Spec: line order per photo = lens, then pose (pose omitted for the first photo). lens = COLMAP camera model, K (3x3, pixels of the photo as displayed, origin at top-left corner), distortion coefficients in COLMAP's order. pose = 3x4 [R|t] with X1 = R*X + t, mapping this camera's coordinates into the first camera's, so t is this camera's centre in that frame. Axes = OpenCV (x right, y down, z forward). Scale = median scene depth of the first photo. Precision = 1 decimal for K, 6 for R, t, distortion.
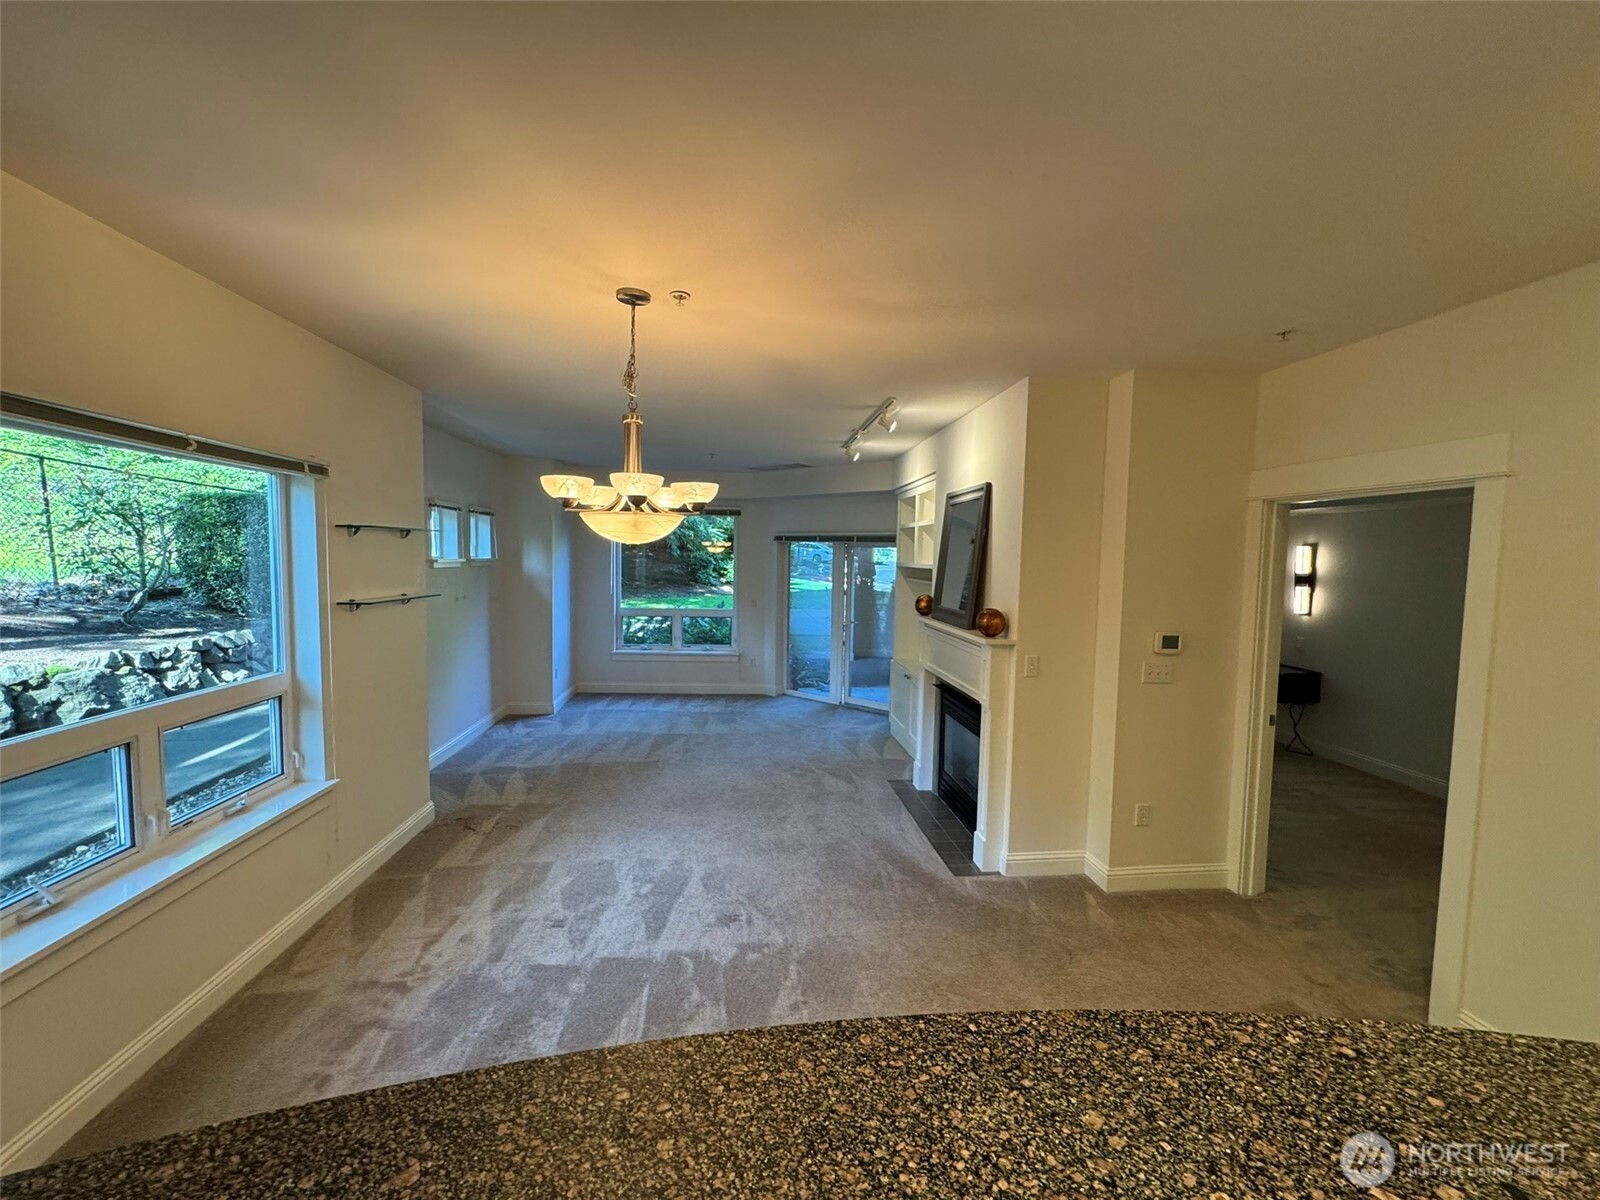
lens RADIAL K [[639.0, 0, 800.0], [0, 639.0, 600.0], [0, 0, 1]] dist [-0.003475, 0.000247]
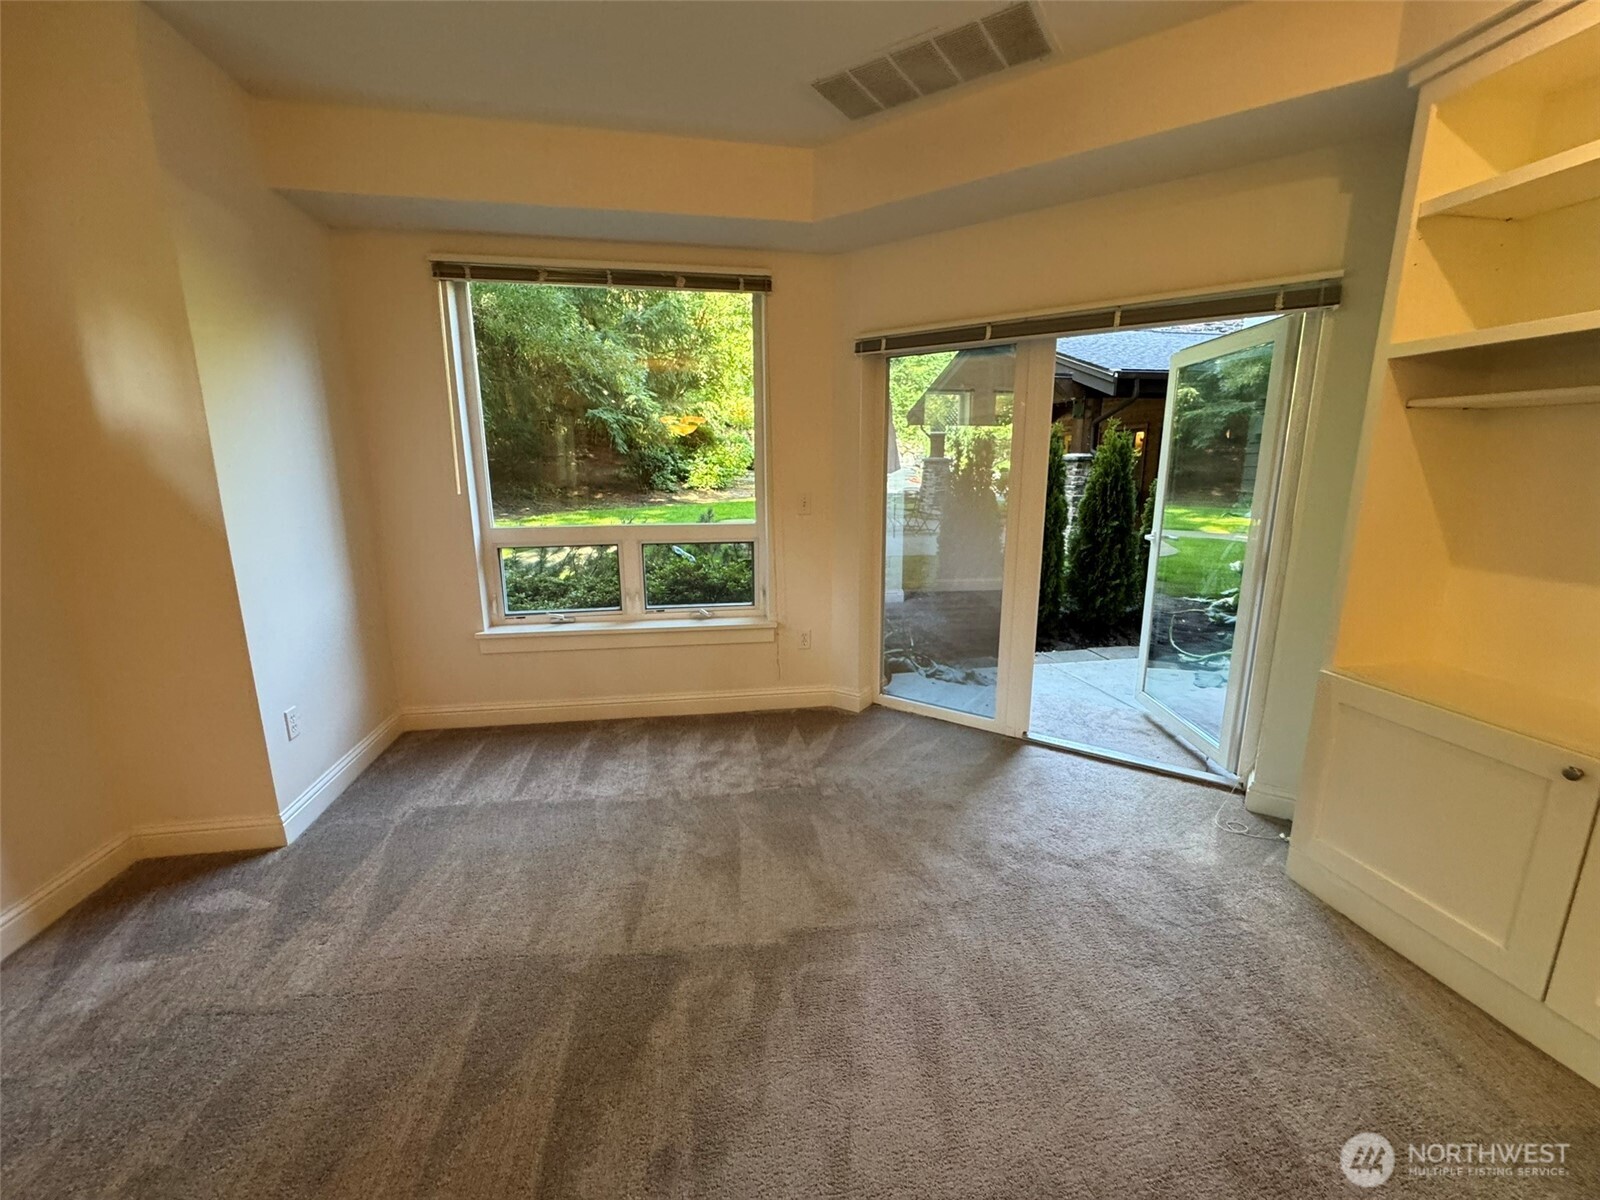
lens RADIAL K [[639.0, 0, 800.0], [0, 639.0, 600.0], [0, 0, 1]] dist [-0.003475, 0.000247]
pose [[0.997036, -0.037733, 0.067053, -0.181166], [0.027867, 0.989415, 0.142410, 0.007600], [-0.071716, -0.140119, 0.987534, 0.940438]]
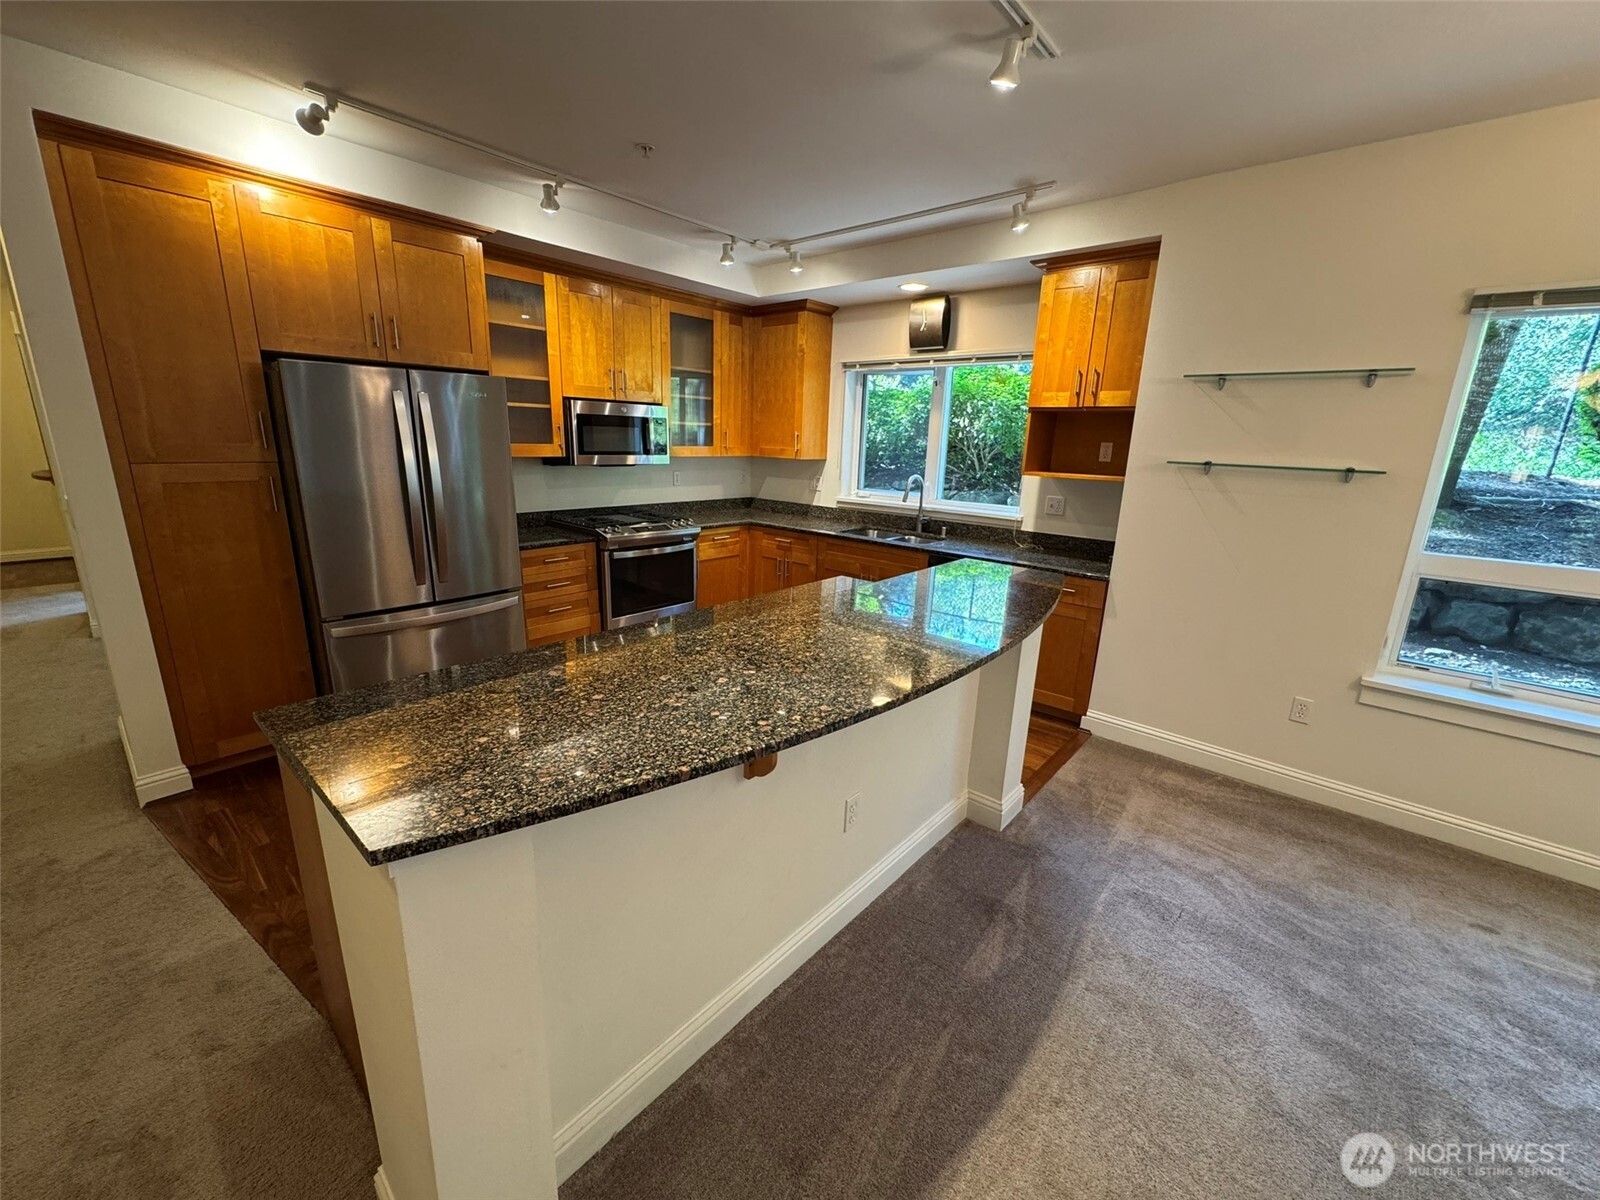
lens RADIAL K [[639.0, 0, 800.0], [0, 639.0, 600.0], [0, 0, 1]] dist [-0.003475, 0.000247]
pose [[-0.727290, 0.129760, -0.673952, 0.304286], [-0.093798, 0.953959, 0.284893, 0.022108], [0.679891, 0.270416, -0.681634, 0.345386]]
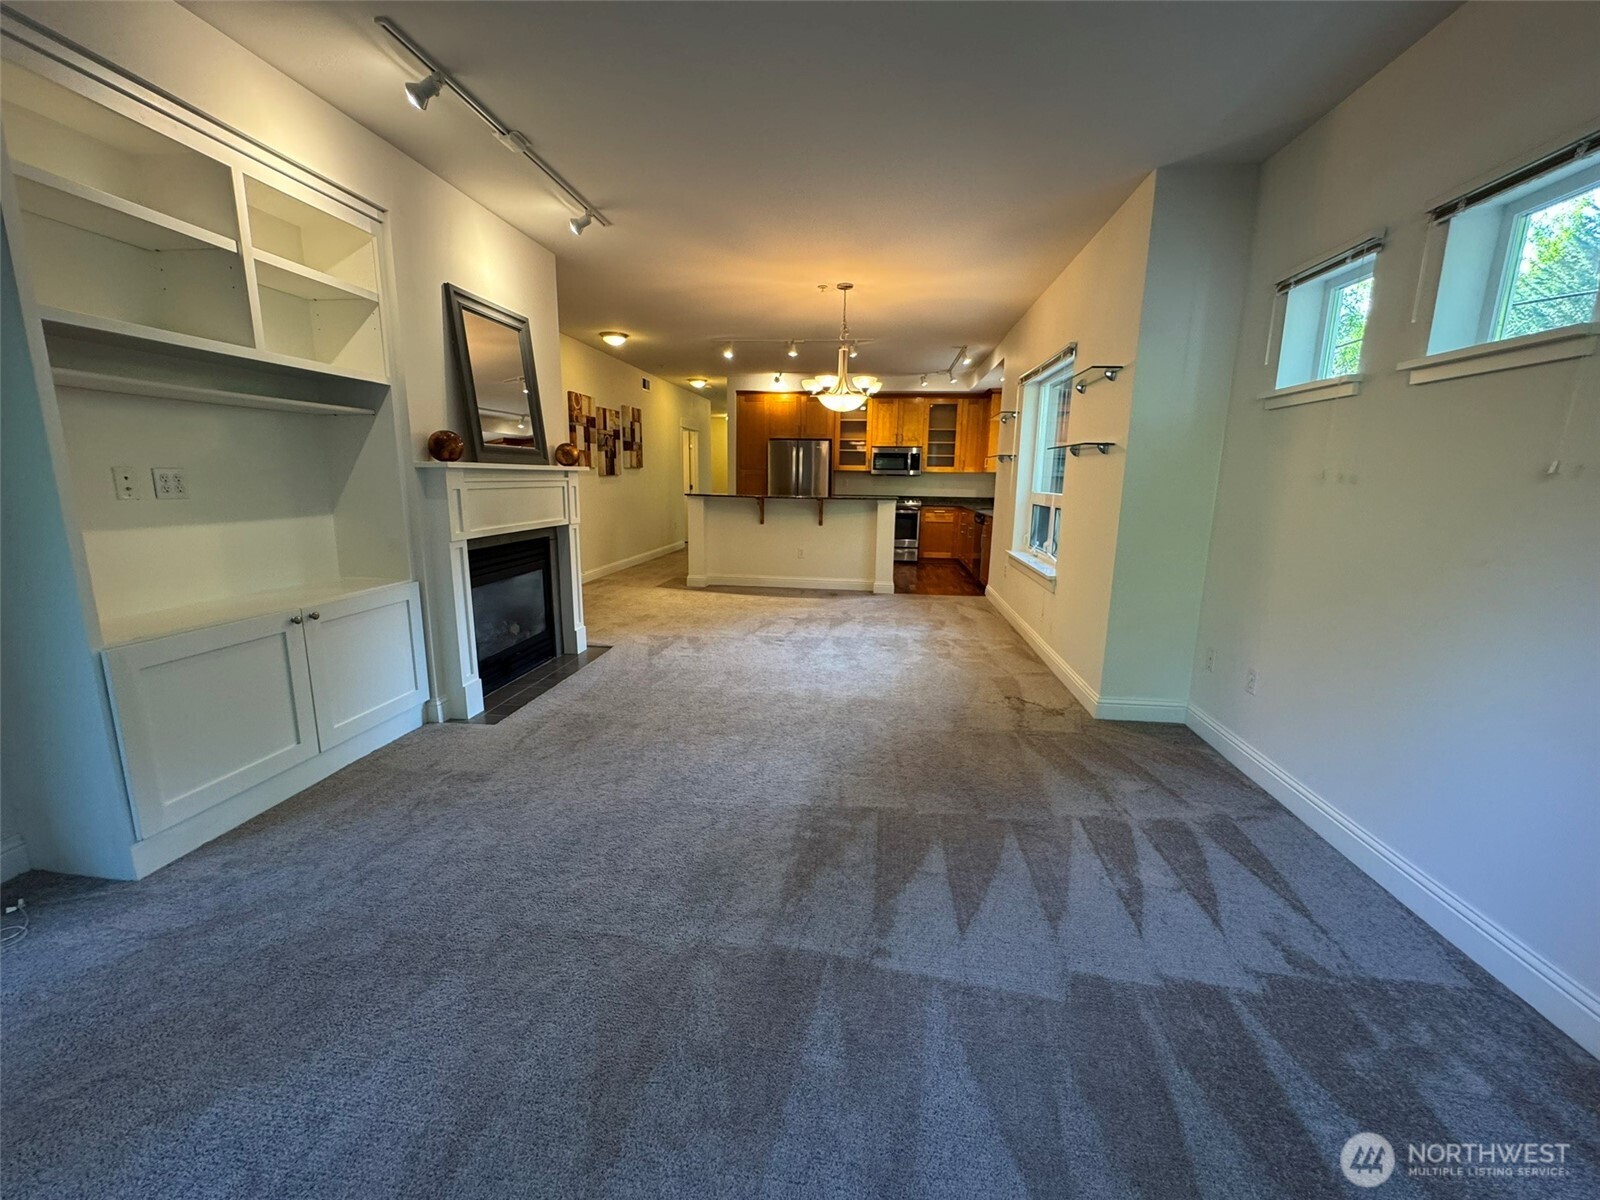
lens RADIAL K [[639.0, 0, 800.0], [0, 639.0, 600.0], [0, 0, 1]] dist [-0.003475, 0.000247]
pose [[-0.974638, -0.075462, 0.210679, -0.309541], [-0.018497, 0.965375, 0.260211, -0.016827], [-0.223021, 0.249715, -0.942287, 1.582608]]
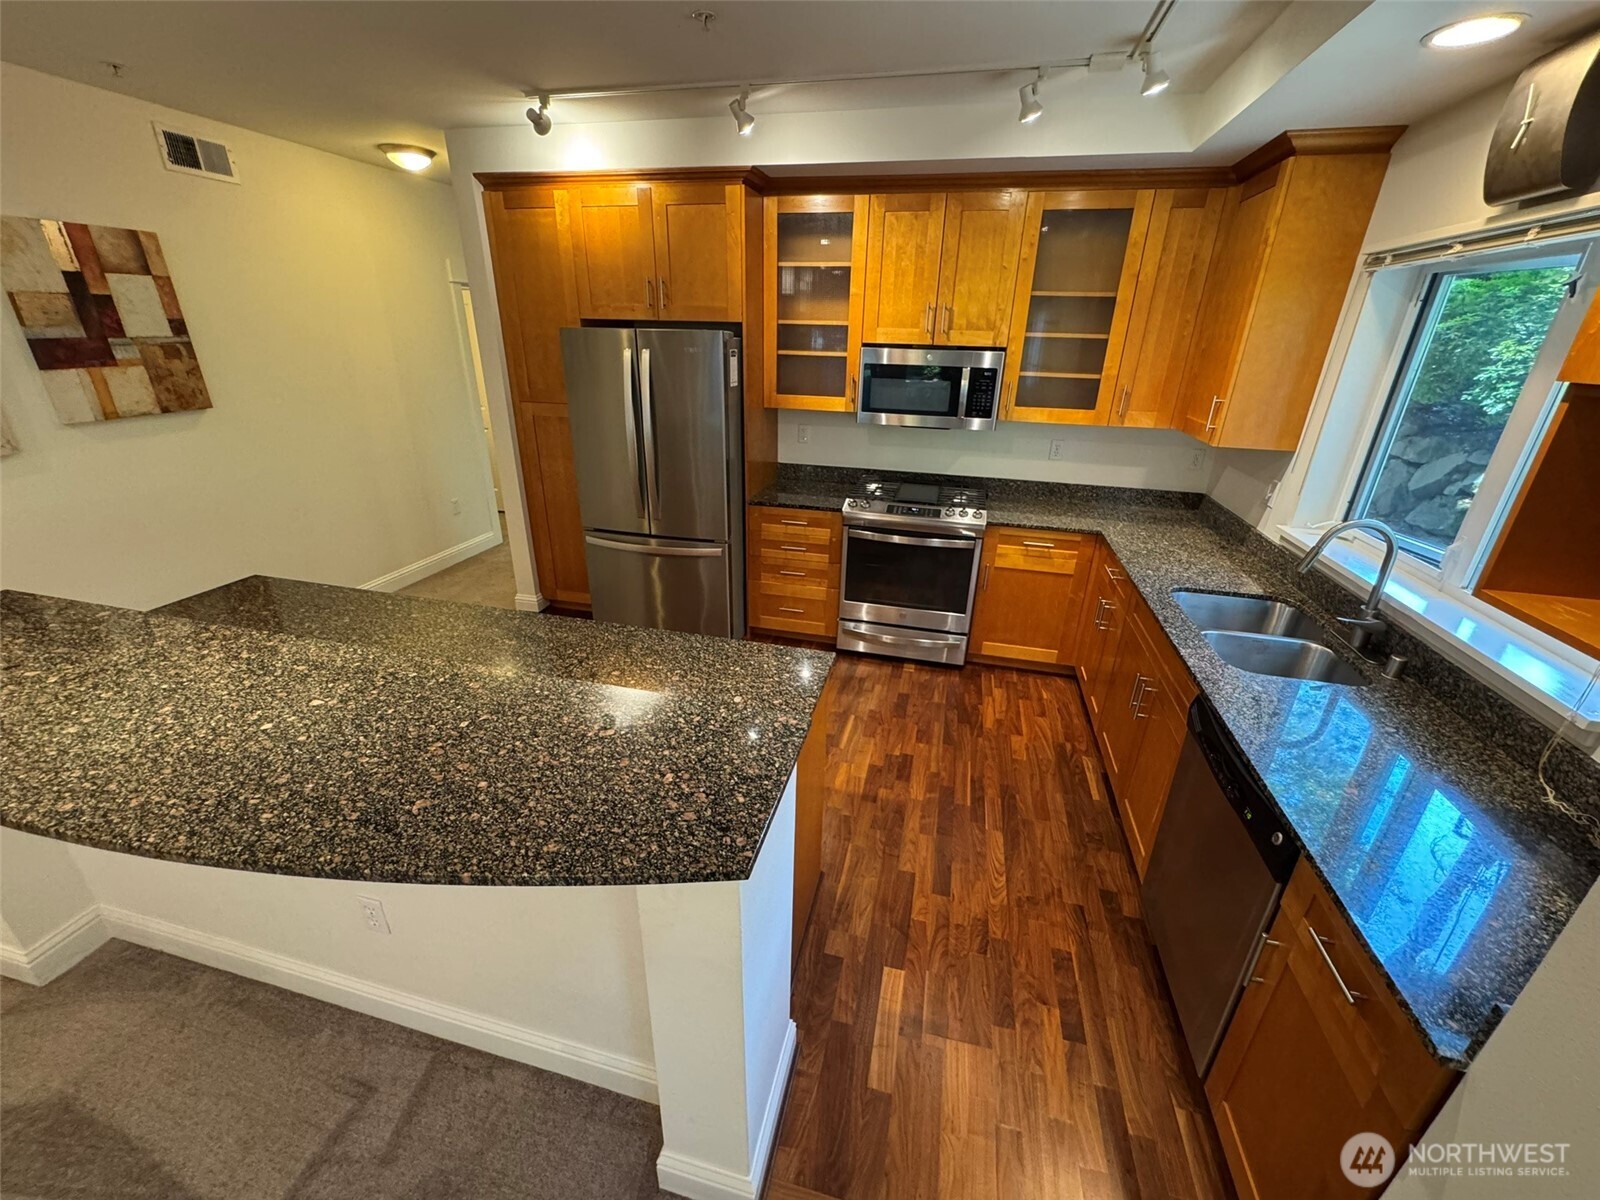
lens RADIAL K [[639.0, 0, 800.0], [0, 639.0, 600.0], [0, 0, 1]] dist [-0.003475, 0.000247]
pose [[-0.939539, -0.170346, 0.297067, -0.266435], [-0.017431, 0.890160, 0.455314, -0.034266], [-0.341998, 0.422607, -0.839310, 0.256339]]
